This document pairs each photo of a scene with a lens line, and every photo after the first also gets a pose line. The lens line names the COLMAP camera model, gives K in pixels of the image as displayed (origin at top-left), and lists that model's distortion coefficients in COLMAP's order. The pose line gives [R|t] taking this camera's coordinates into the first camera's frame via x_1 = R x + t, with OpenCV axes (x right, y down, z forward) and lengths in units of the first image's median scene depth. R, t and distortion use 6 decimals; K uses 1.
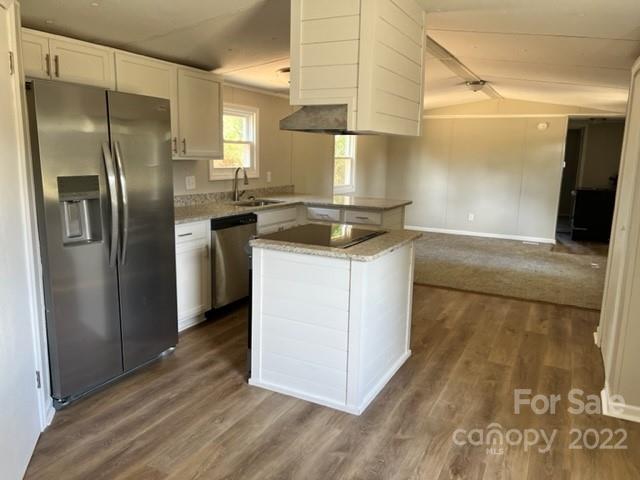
lens RADIAL K [[482.9, 0, 318.4], [0, 482.9, 238.1], [0, 0, 1]] dist [0.051623, -0.000026]
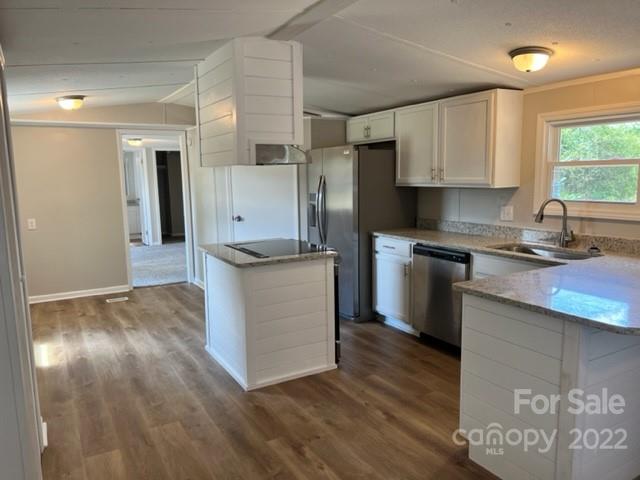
lens RADIAL K [[482.9, 0, 318.3], [0, 482.9, 241.9], [0, 0, 1]] dist [0.051623, -0.000026]
pose [[-0.537376, 0.104801, -0.836806, 0.911760], [-0.144553, 0.966118, 0.213824, -0.275181], [0.830862, 0.235866, -0.504019, 1.584420]]
